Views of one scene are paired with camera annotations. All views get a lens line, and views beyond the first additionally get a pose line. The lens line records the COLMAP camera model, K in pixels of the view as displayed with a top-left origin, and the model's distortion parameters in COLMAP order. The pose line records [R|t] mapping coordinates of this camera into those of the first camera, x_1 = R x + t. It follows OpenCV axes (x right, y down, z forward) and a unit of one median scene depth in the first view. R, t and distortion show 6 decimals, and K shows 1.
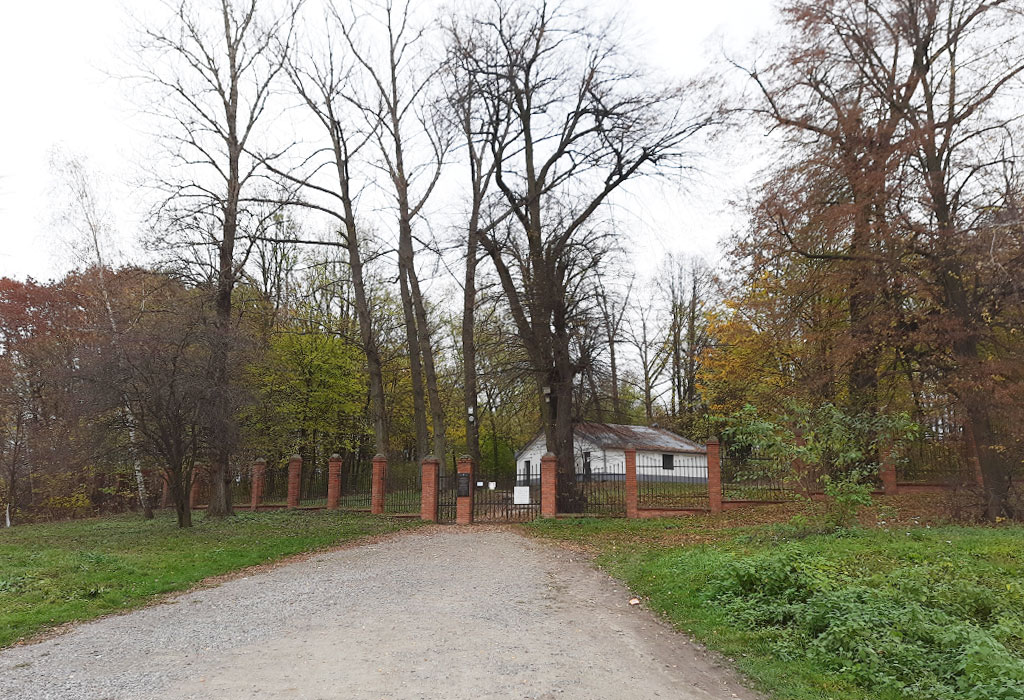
lens RADIAL K [[756.8, 0, 486.8], [0, 756.8, 369.6], [0, 0, 1]] dist [0.003171, -0.006441]
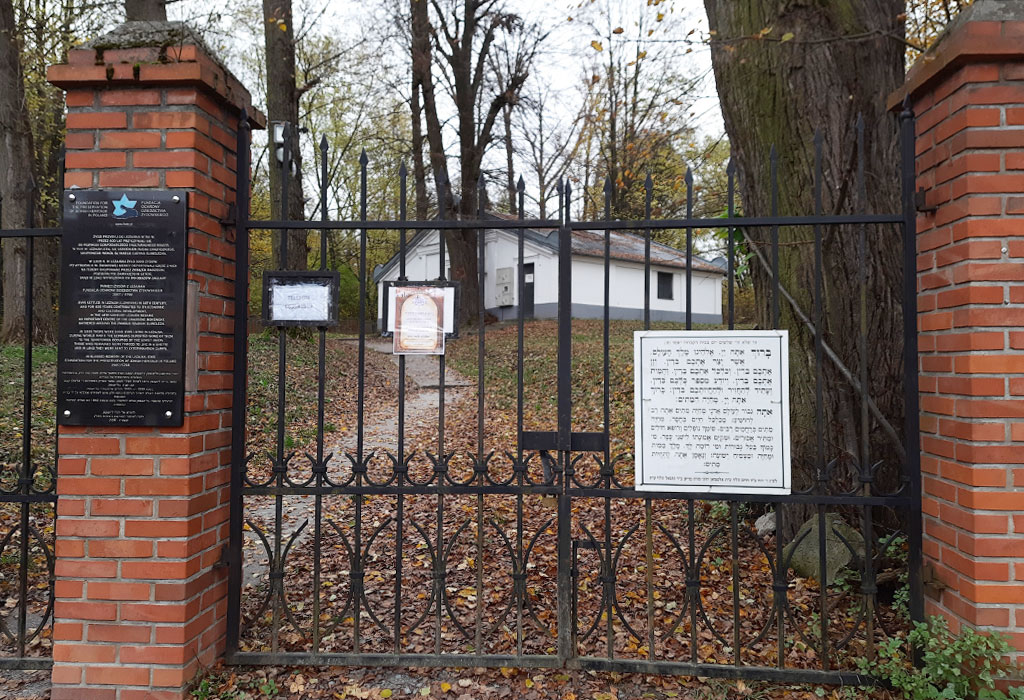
lens RADIAL K [[723.9, 0, 513.3], [0, 723.9, 339.7], [0, 0, 1]] dist [0.080214, -0.074303]
pose [[0.963985, 0.001977, 0.265948, -0.007248], [-0.045583, 0.986404, 0.157893, 0.137656], [-0.262020, -0.164329, 0.950969, 0.884889]]
